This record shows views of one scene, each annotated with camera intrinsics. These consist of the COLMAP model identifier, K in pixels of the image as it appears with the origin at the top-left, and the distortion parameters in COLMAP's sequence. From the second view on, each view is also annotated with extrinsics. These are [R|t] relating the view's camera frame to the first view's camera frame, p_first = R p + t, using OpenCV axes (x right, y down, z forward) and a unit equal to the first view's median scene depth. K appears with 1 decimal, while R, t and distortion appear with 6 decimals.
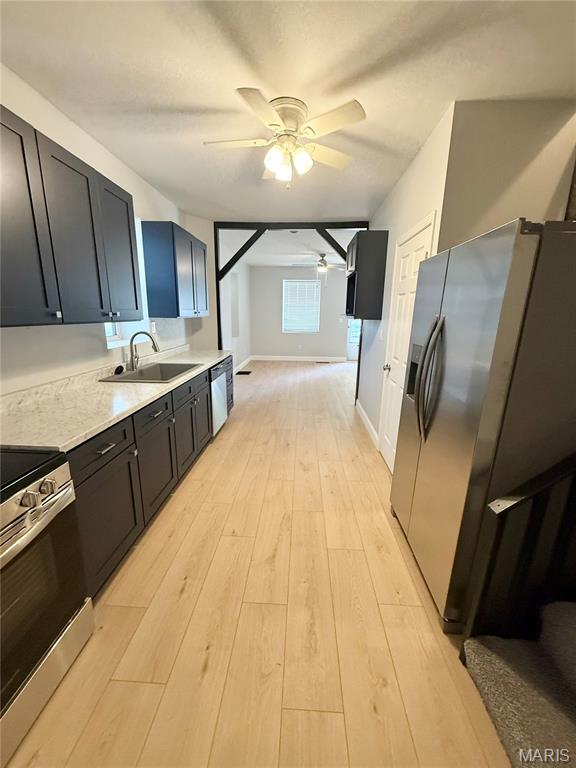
lens RADIAL K [[305.7, 0, 288.0], [0, 305.7, 384.0], [0, 0, 1]] dist [0.000110, 0.000306]
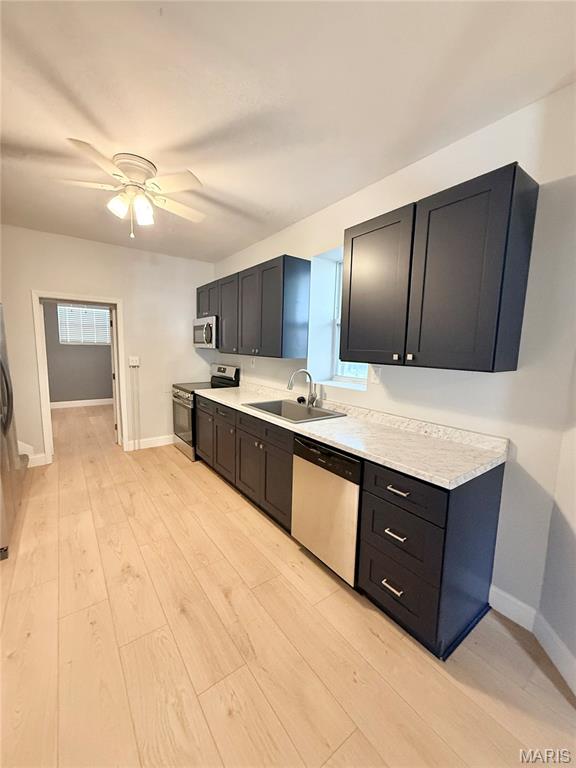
lens RADIAL K [[305.7, 0, 288.0], [0, 305.7, 384.0], [0, 0, 1]] dist [0.000110, 0.000306]
pose [[-0.773219, 0.047811, -0.632334, 0.184962], [-0.176878, 0.941319, 0.287459, -0.360932], [0.608971, 0.334115, -0.719390, 1.508189]]
